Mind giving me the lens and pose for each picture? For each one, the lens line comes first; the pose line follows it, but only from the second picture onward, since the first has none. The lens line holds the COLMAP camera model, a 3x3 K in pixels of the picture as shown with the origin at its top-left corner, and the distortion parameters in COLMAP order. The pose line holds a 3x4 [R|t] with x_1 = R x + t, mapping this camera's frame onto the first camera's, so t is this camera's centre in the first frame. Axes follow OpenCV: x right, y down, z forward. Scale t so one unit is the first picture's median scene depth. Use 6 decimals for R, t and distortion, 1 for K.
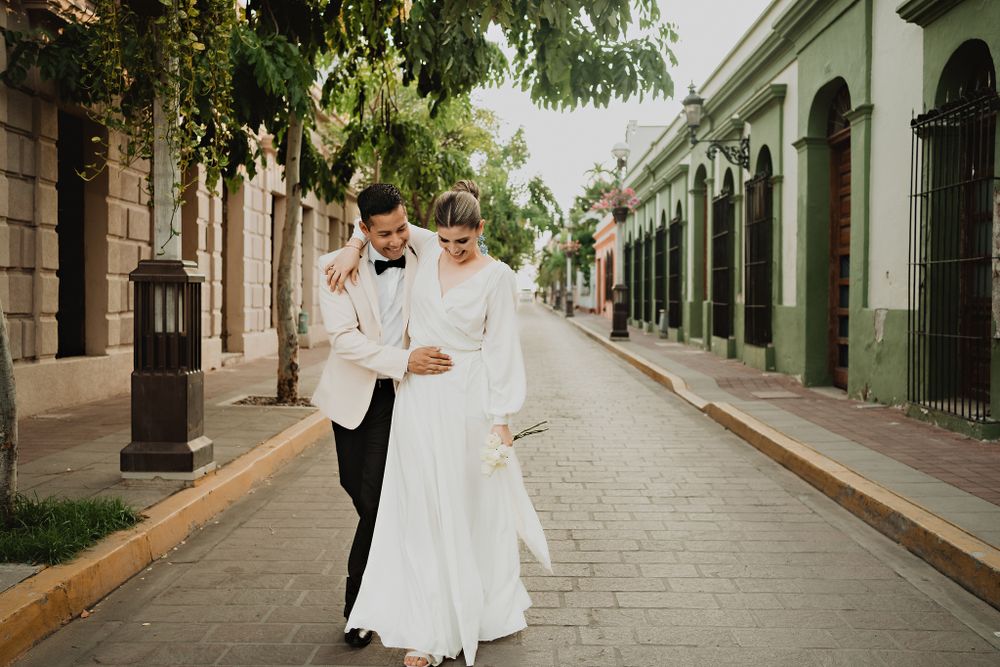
lens RADIAL K [[1005.8, 0, 499.2], [0, 1005.8, 331.3], [0, 0, 1]] dist [-0.038697, 0.147532]
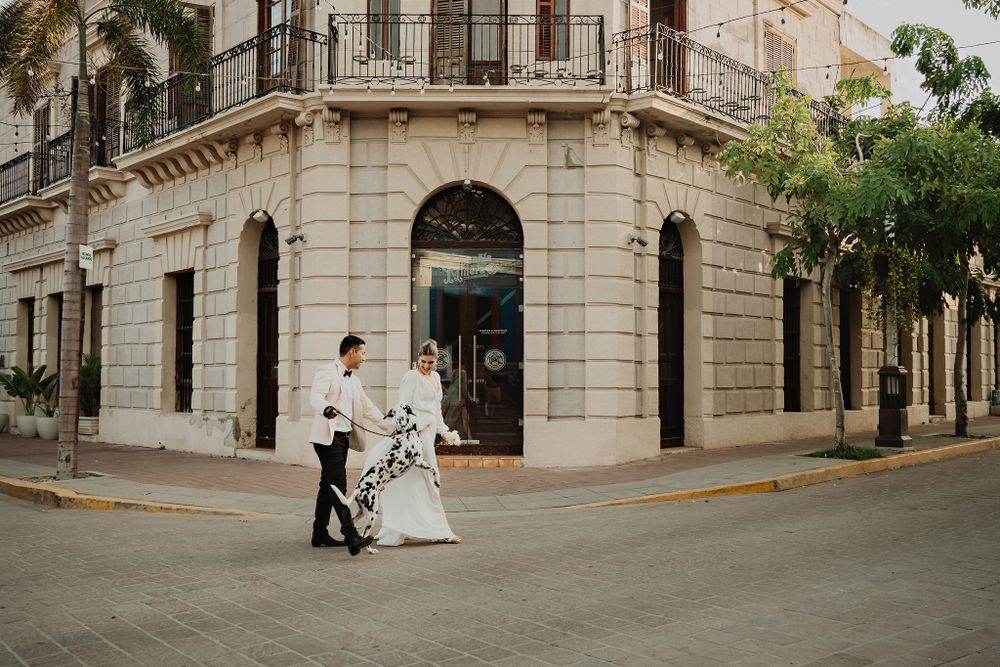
lens RADIAL K [[1005.8, 0, 499.2], [0, 1005.8, 331.3], [0, 0, 1]] dist [-0.038697, 0.147532]
pose [[0.766898, -0.032966, -0.640922, 0.316551], [-0.018208, 0.997160, -0.073076, 0.026959], [0.641510, 0.067712, 0.764120, -0.935040]]
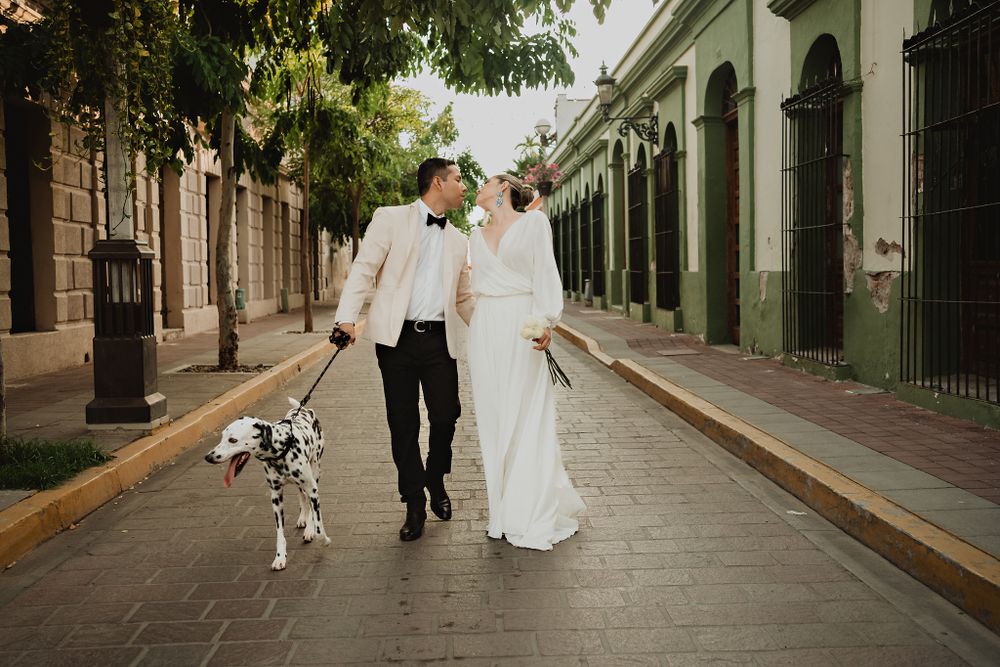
lens RADIAL K [[1011.2, 0, 499.3], [0, 1011.2, 327.5], [0, 0, 1]] dist [-0.049049, 0.168087]
pose [[0.997907, -0.025130, 0.059589, 0.016794], [0.023858, 0.999474, 0.021958, 0.008206], [-0.060110, -0.020490, 0.997981, -0.101662]]
